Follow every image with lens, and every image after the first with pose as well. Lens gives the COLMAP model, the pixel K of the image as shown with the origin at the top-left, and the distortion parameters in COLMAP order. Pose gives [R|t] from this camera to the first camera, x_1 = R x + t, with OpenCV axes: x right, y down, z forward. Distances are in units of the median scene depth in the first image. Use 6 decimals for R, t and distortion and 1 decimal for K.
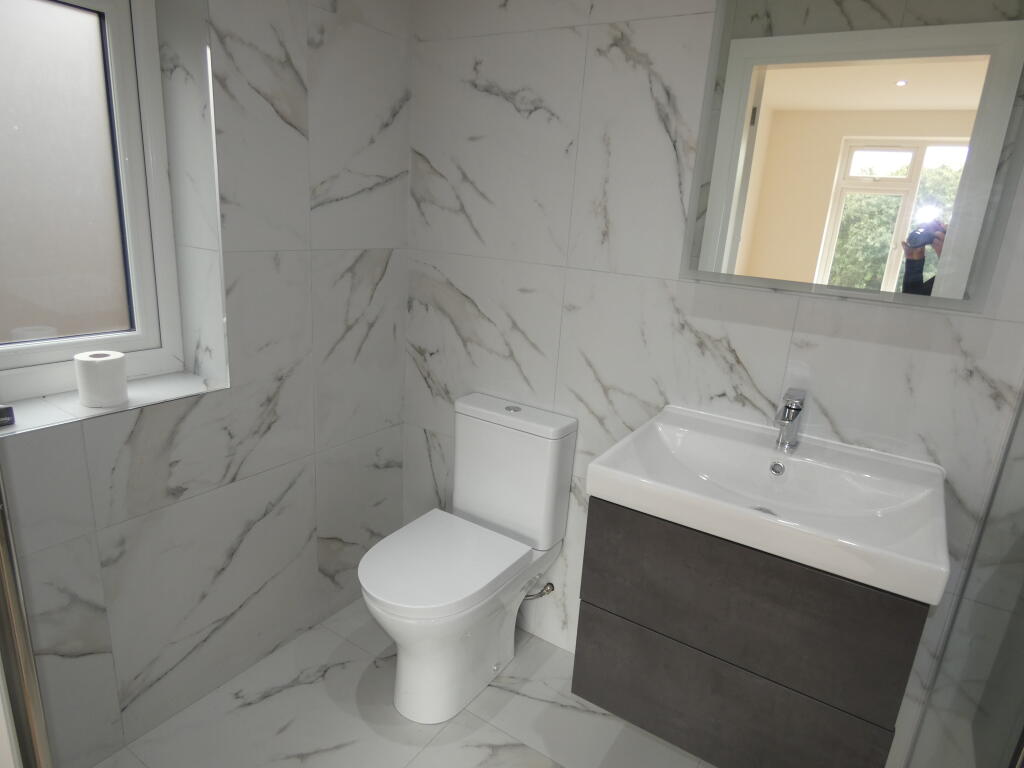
lens RADIAL K [[612.0, 0, 512.4], [0, 612.0, 384.3], [0, 0, 1]] dist [-0.008955, 0.003016]
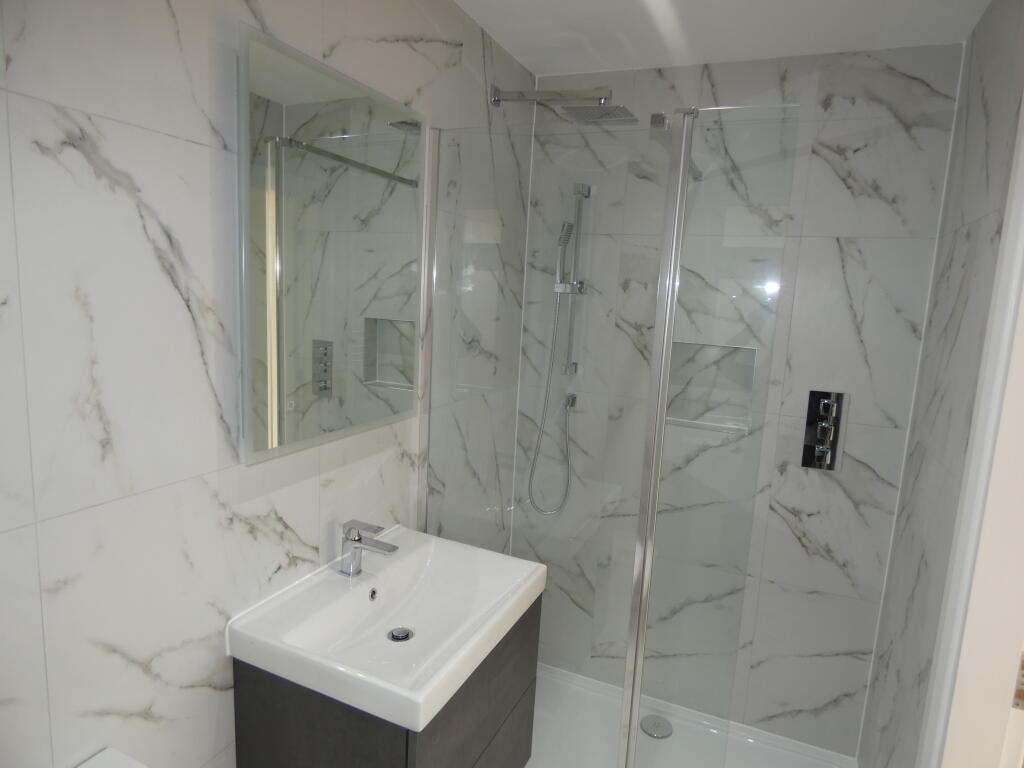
lens RADIAL K [[612.0, 0, 511.9], [0, 612.0, 382.5], [0, 0, 1]] dist [-0.008955, 0.003016]
pose [[-0.159553, -0.218458, 0.962714, -0.521701], [0.210526, 0.945244, 0.249385, -0.398526], [-0.964480, 0.242467, -0.104825, 0.711226]]
